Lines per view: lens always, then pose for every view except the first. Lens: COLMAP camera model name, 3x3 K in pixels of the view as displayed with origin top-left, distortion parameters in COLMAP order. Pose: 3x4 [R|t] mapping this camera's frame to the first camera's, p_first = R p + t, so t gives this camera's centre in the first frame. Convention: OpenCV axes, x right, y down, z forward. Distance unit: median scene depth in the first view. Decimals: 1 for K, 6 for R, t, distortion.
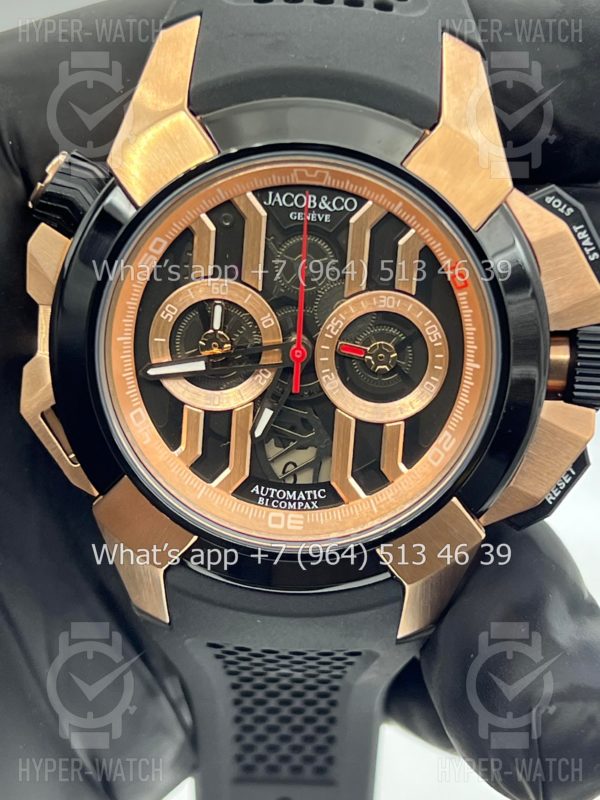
lens RADIAL K [[1898.0, 0, 300.0], [0, 1898.0, 400.0], [0, 0, 1]] dist [0.237819, -0.364928]
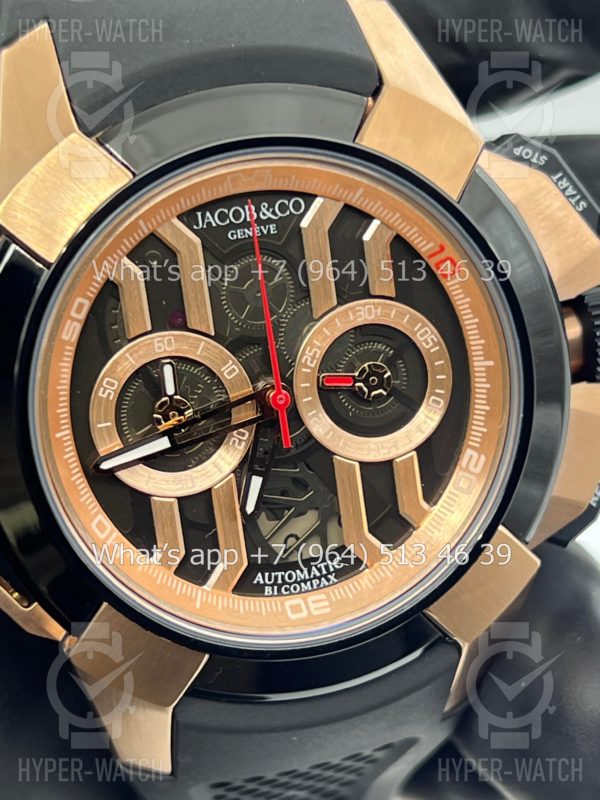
lens RADIAL K [[1898.0, 0, 300.0], [0, 1898.0, 400.0], [0, 0, 1]] dist [0.237819, -0.364928]
pose [[0.947771, -0.235066, 0.215577, -0.165176], [0.244447, 0.969504, -0.017546, -0.007855], [-0.204879, 0.069327, 0.976329, 0.209999]]
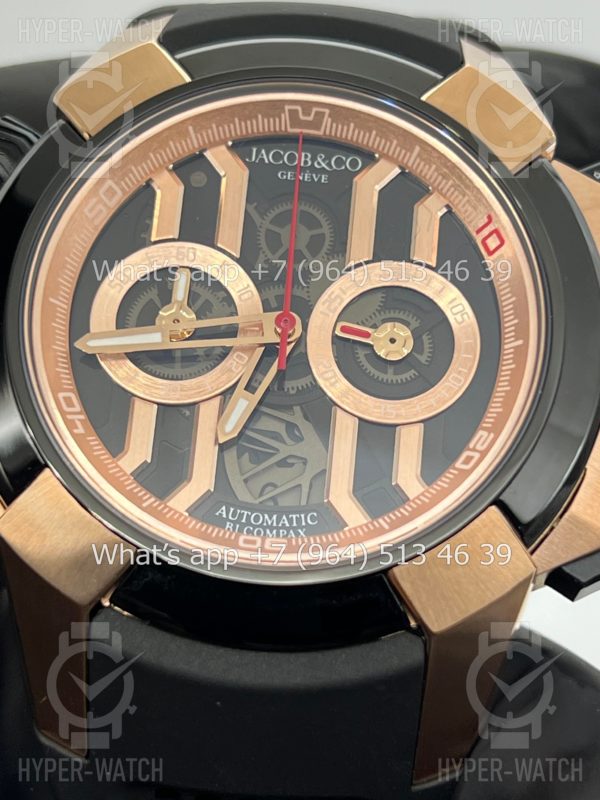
lens RADIAL K [[1898.0, 0, 300.0], [0, 1898.0, 400.0], [0, 0, 1]] dist [0.237819, -0.364928]
pose [[0.999115, 0.030733, 0.028727, -0.015942], [-0.012873, 0.873454, -0.486736, 0.372259], [-0.040050, 0.485935, 0.873077, 0.343959]]
